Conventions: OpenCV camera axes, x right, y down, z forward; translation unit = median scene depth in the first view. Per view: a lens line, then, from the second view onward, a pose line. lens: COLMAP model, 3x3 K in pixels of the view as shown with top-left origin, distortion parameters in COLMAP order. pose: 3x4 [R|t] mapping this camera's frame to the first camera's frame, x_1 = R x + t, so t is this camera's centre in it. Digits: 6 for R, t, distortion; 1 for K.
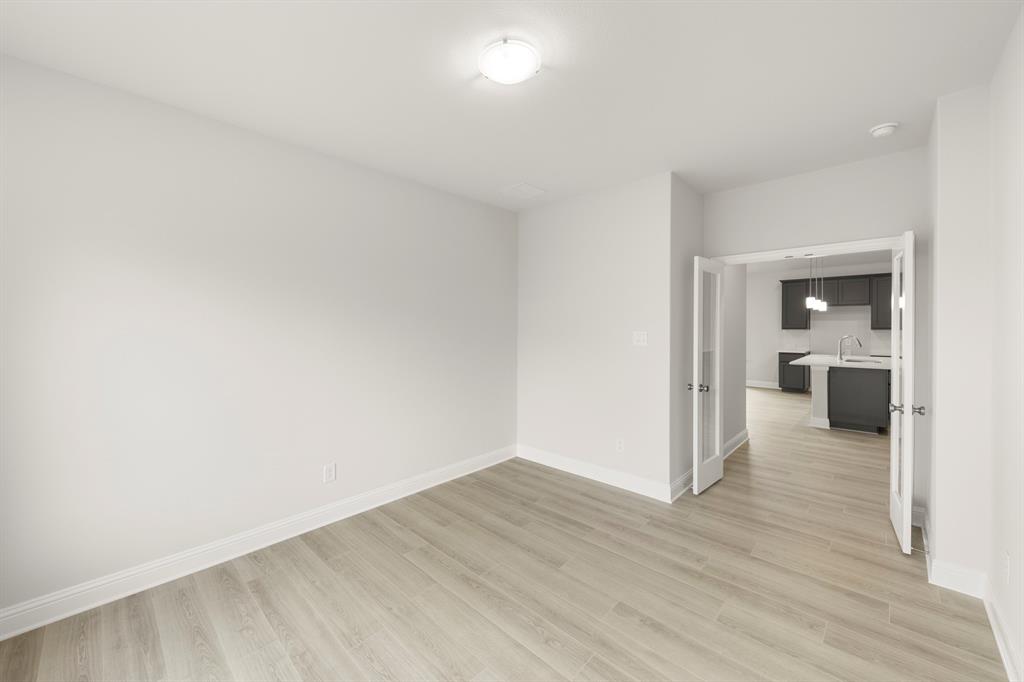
lens RADIAL K [[392.7, 0, 511.3], [0, 392.7, 337.9], [0, 0, 1]] dist [-0.000667, 0.000007]
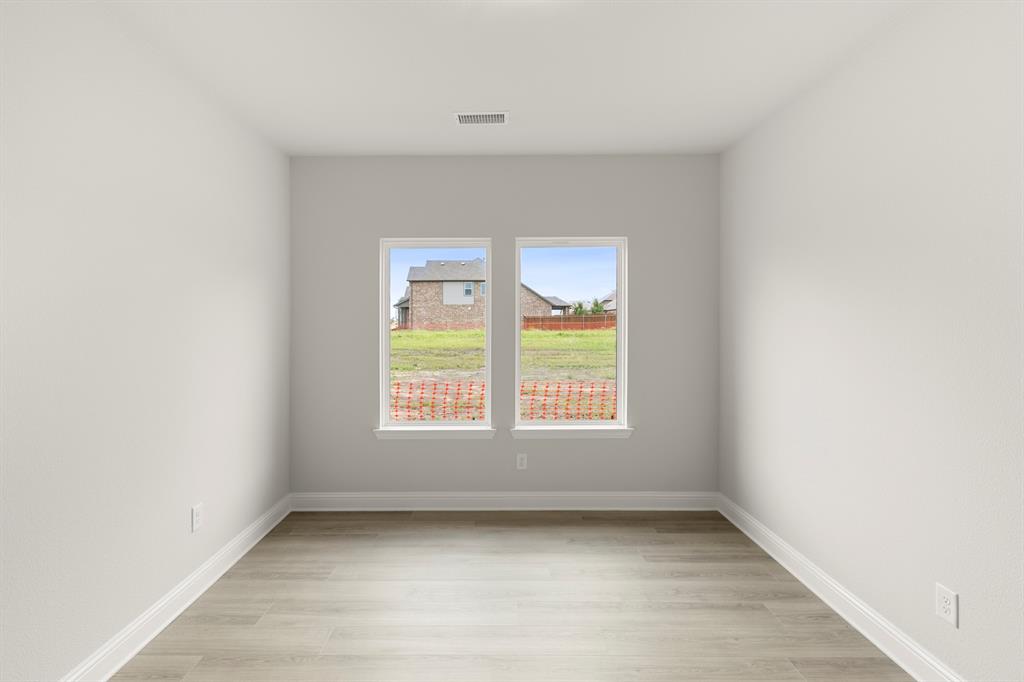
lens RADIAL K [[392.7, 0, 506.8], [0, 392.7, 336.8], [0, 0, 1]] dist [-0.000667, 0.000007]
pose [[-0.730028, 0.003566, -0.683408, 0.403412], [-0.003728, 0.999951, 0.009200, -0.006829], [0.683407, 0.009264, -0.729978, 1.308267]]
